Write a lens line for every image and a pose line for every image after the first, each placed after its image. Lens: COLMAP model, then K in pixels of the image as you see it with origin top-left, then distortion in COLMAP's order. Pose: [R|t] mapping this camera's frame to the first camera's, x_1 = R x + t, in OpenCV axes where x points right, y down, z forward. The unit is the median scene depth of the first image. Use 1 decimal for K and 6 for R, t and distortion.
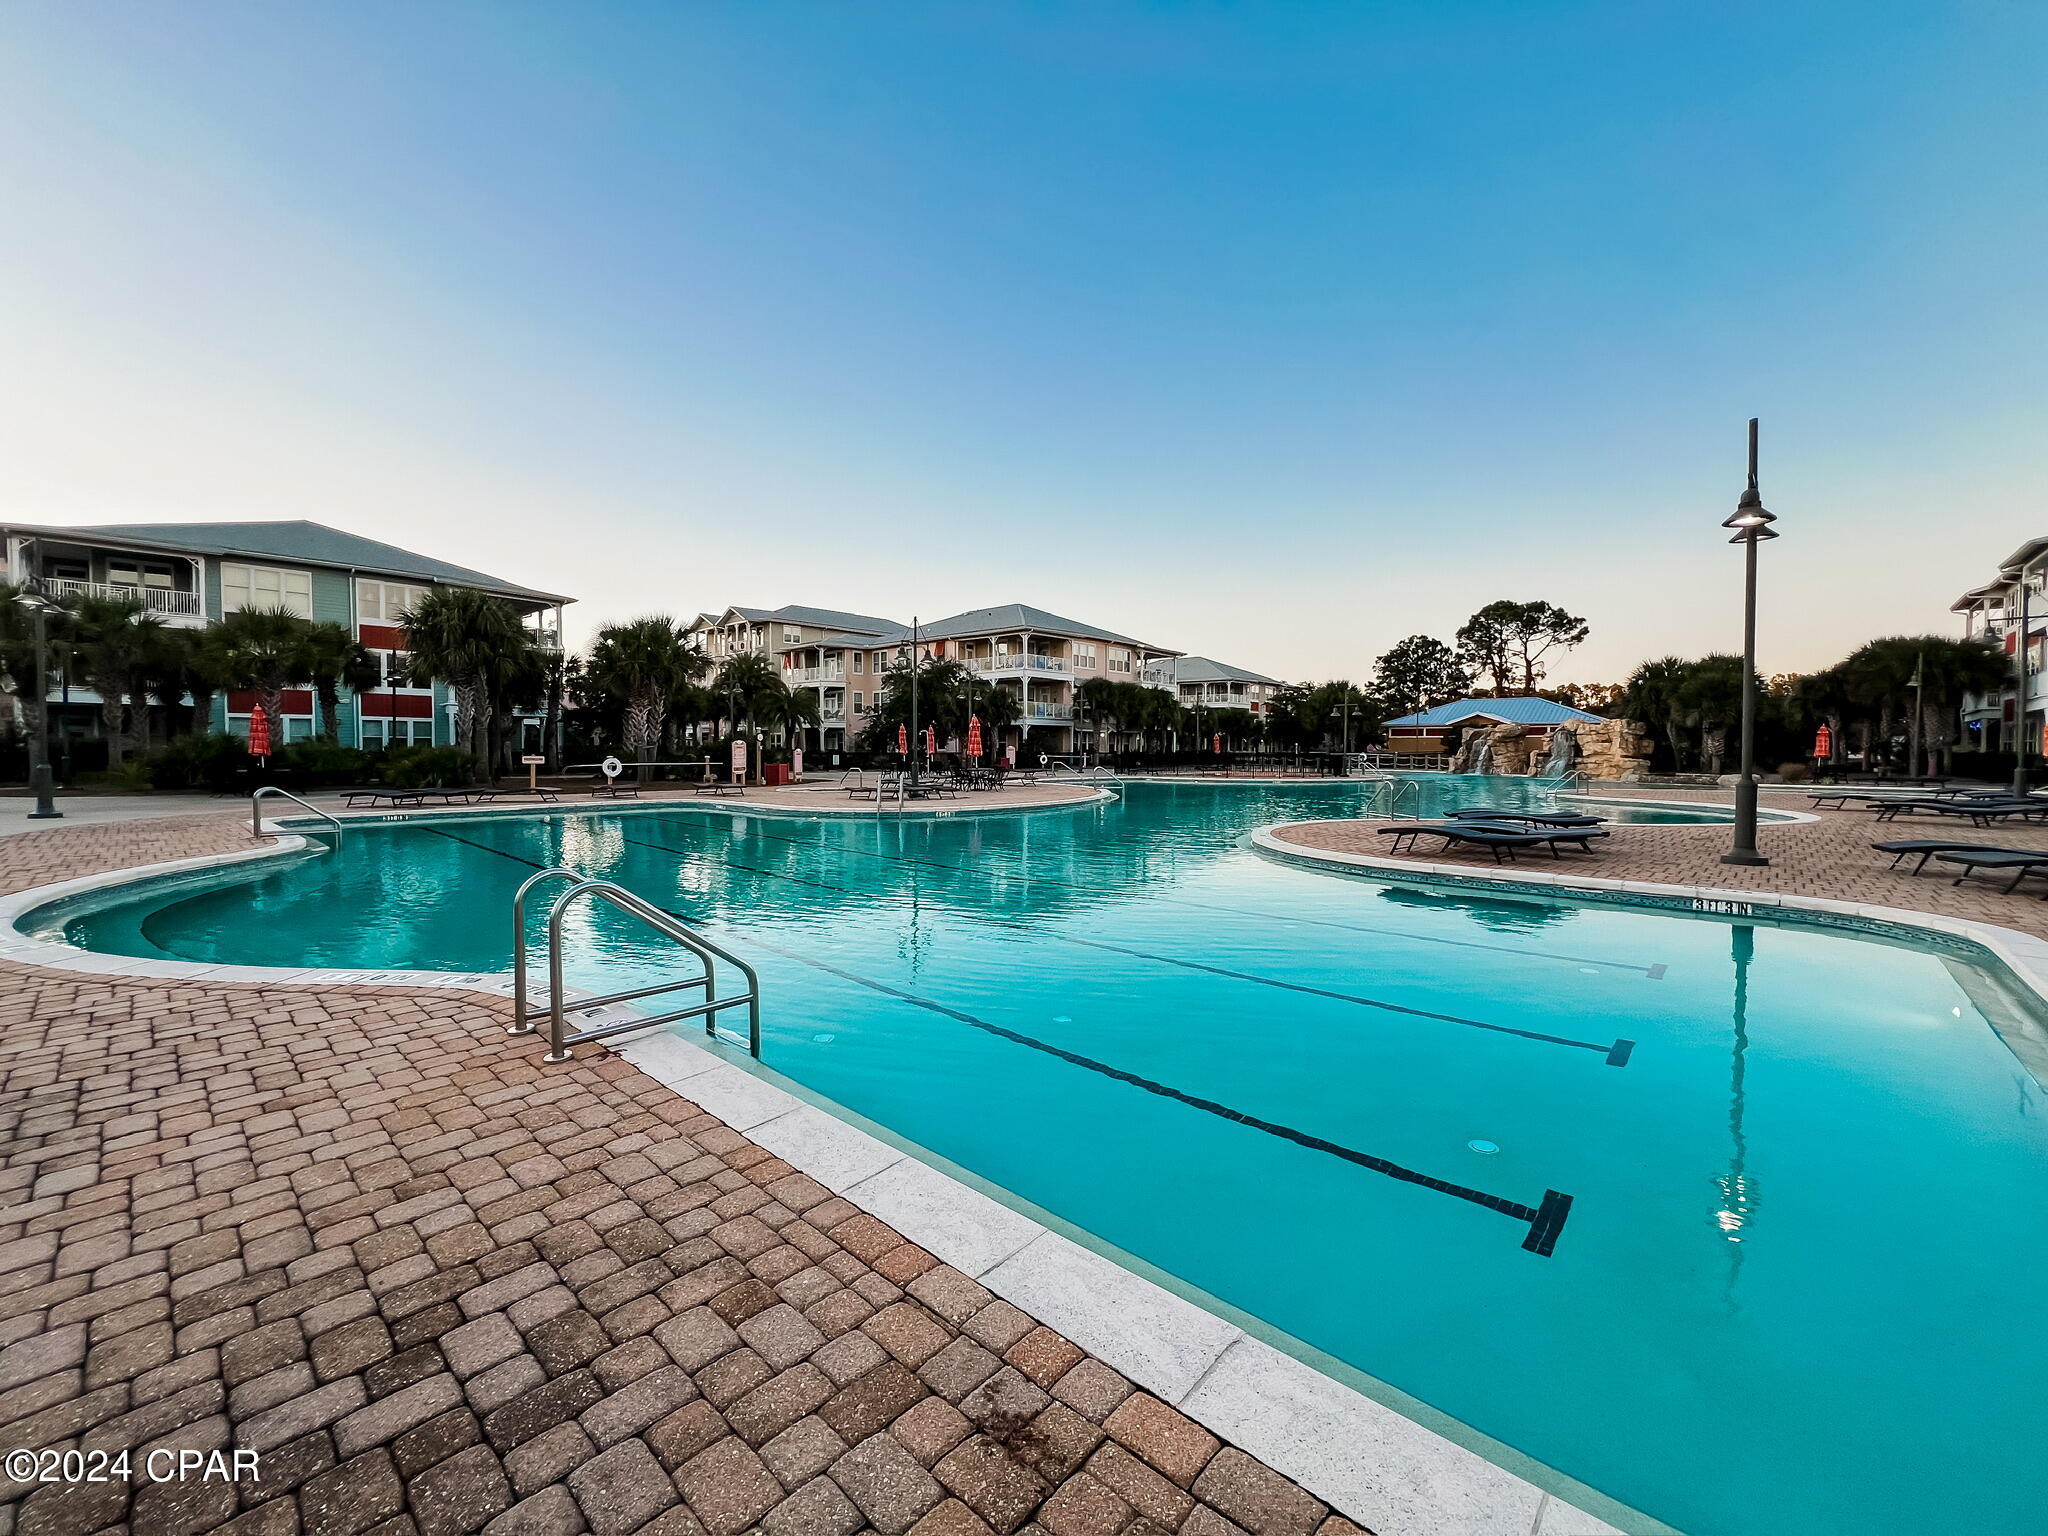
lens RADIAL K [[813.6, 0, 1024.0], [0, 813.6, 768.0], [0, 0, 1]] dist [-0.000635, -0.000006]
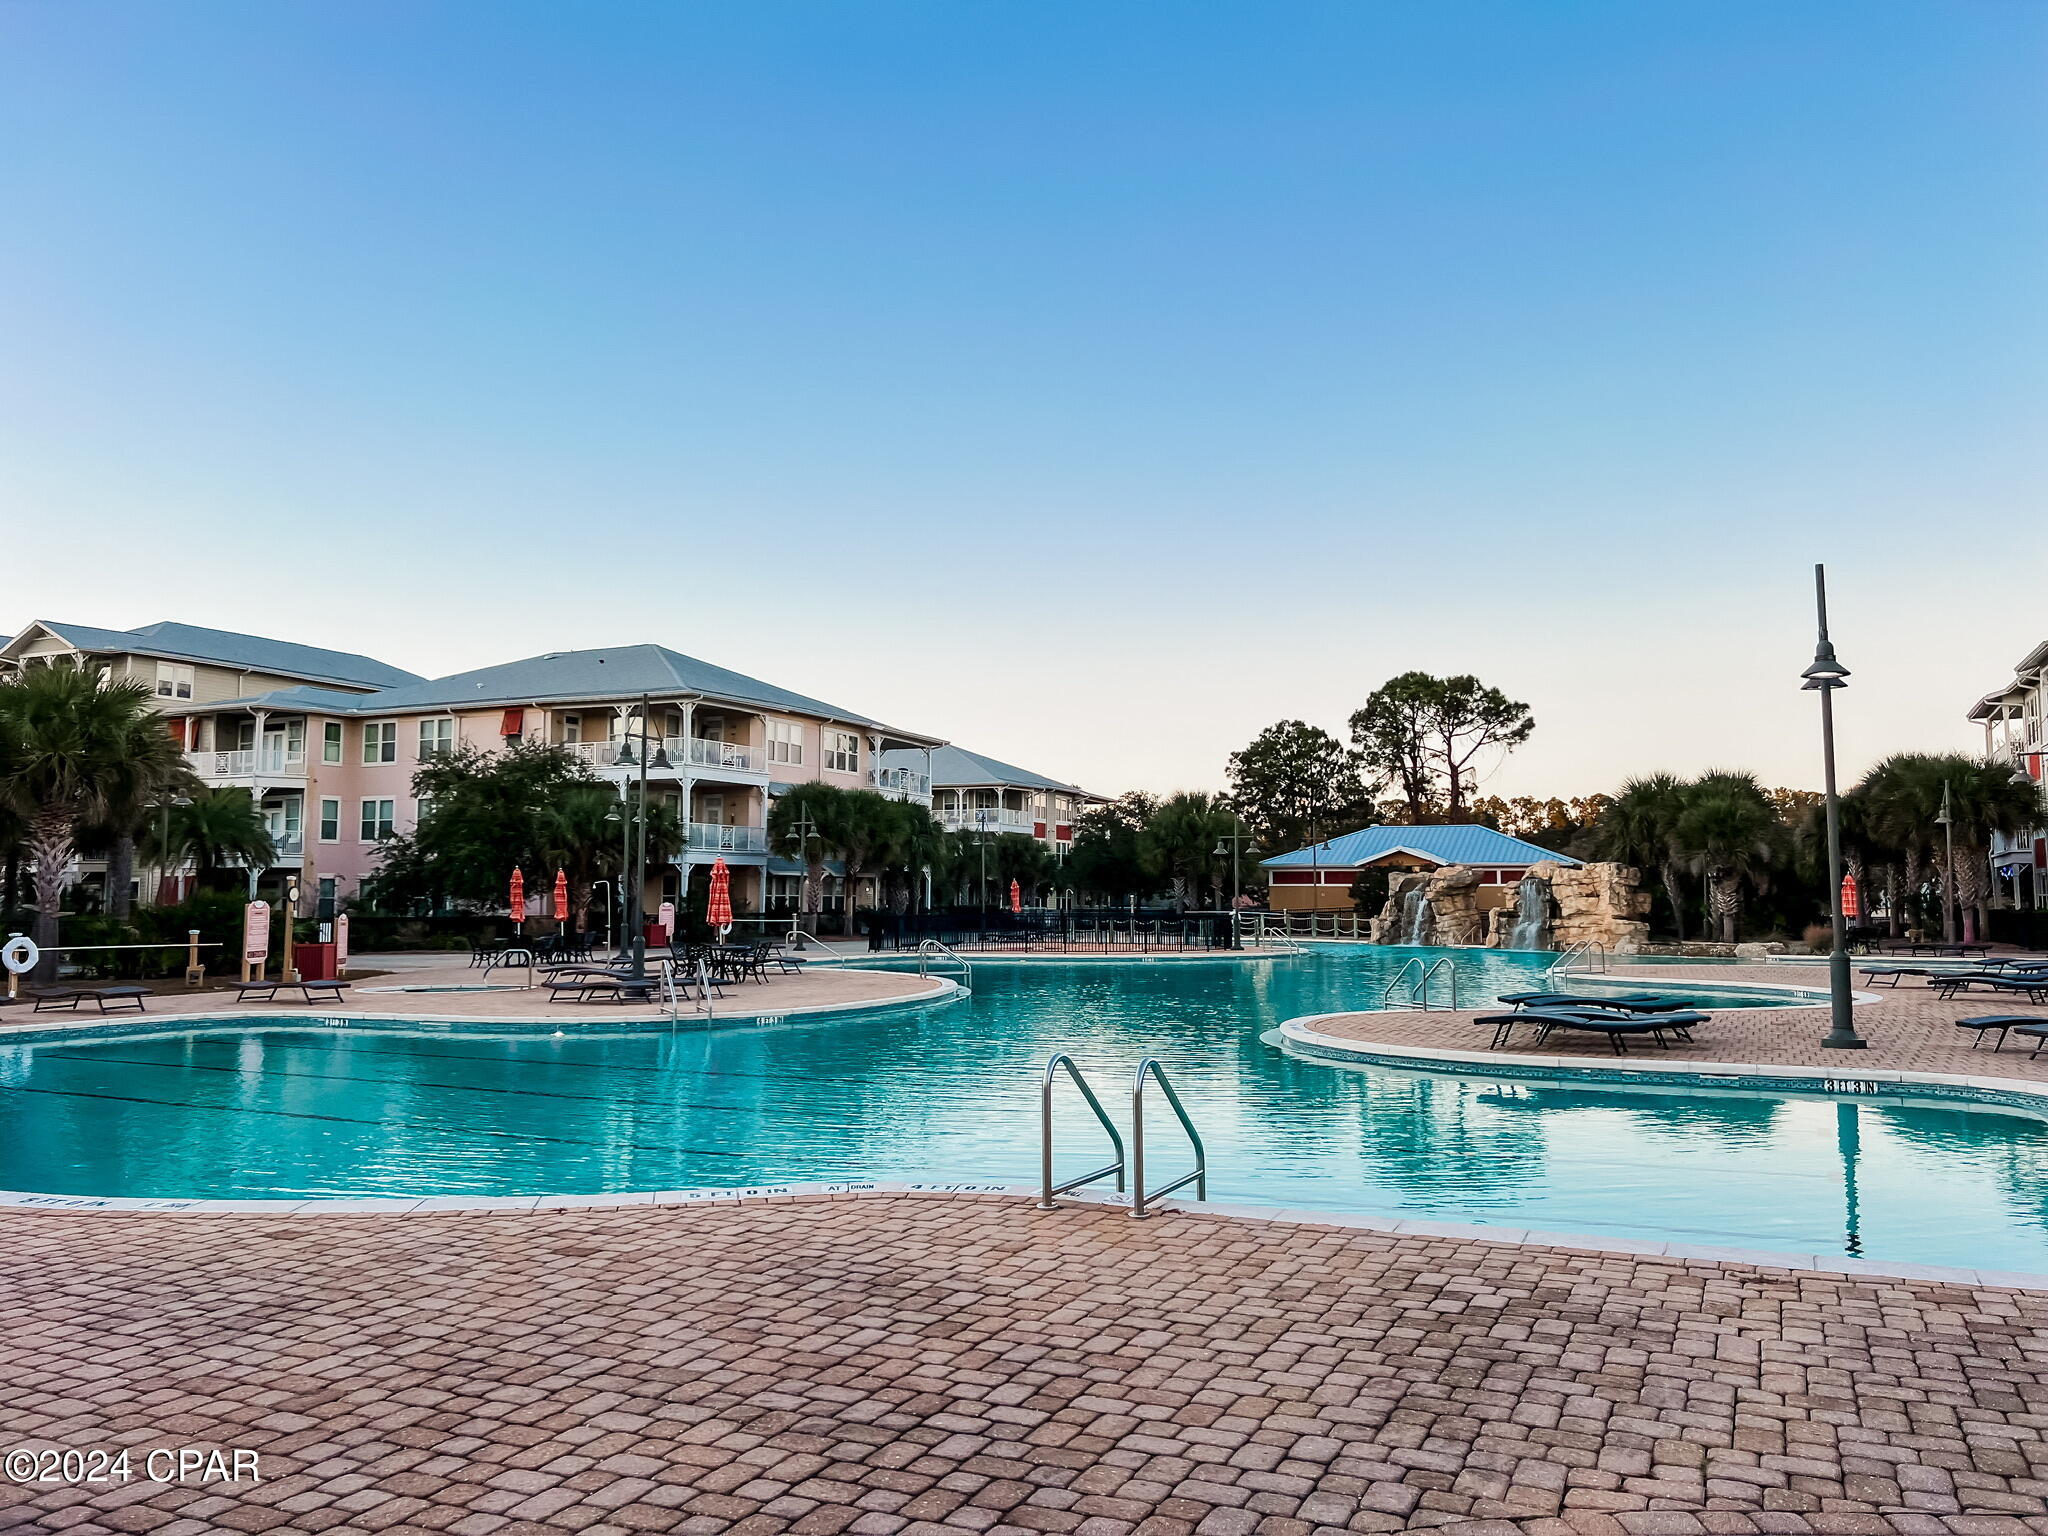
lens RADIAL K [[1528.8, 0, 1024.0], [0, 1528.8, 768.0], [0, 0, 1]] dist [0.081943, -0.095236]
pose [[0.953794, 0.022322, 0.299631, -0.089910], [0.010667, 0.994092, -0.108012, -0.002392], [-0.300271, 0.106217, 0.947921, -0.069730]]
